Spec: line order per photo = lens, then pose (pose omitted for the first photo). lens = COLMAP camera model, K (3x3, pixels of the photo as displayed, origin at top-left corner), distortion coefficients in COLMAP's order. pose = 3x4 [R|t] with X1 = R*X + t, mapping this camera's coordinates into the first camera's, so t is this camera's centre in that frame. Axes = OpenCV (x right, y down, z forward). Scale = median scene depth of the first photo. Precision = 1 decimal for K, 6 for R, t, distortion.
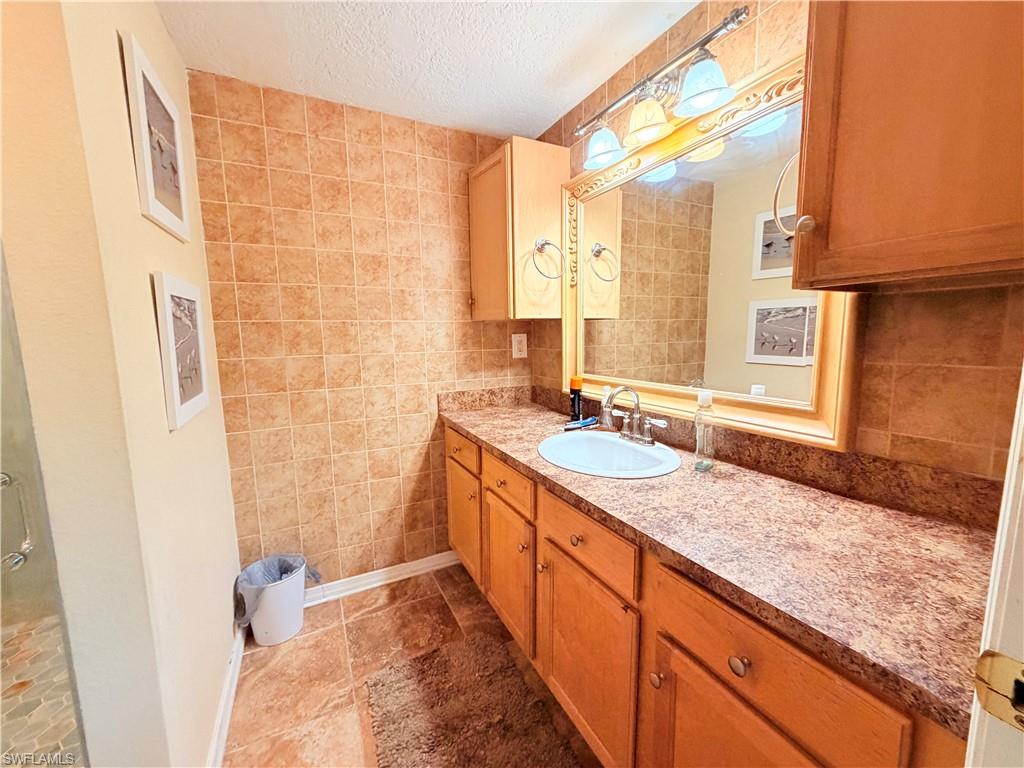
lens RADIAL K [[407.5, 0, 509.5], [0, 407.5, 383.6], [0, 0, 1]] dist [0.000118, 0.000248]
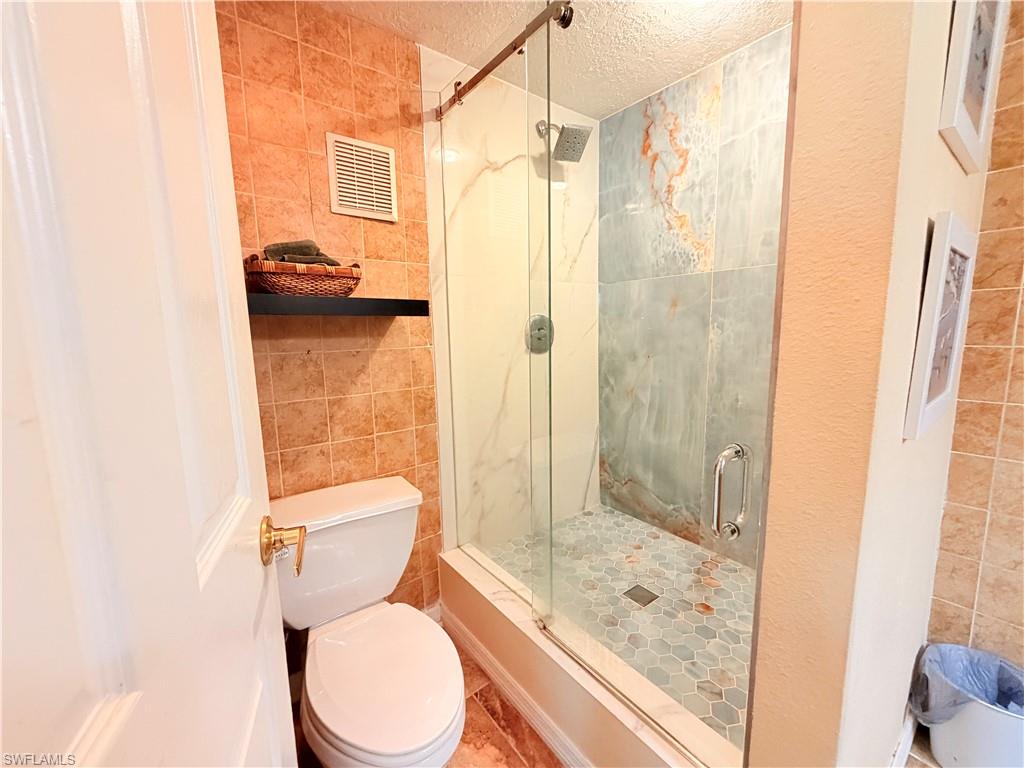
lens RADIAL K [[407.5, 0, 509.5], [0, 407.5, 383.6], [0, 0, 1]] dist [0.000118, 0.000248]
pose [[0.185884, 0.146371, -0.971608, -0.169236], [-0.108811, 0.985827, 0.127695, 0.000584], [0.976528, 0.081985, 0.199177, 0.101324]]
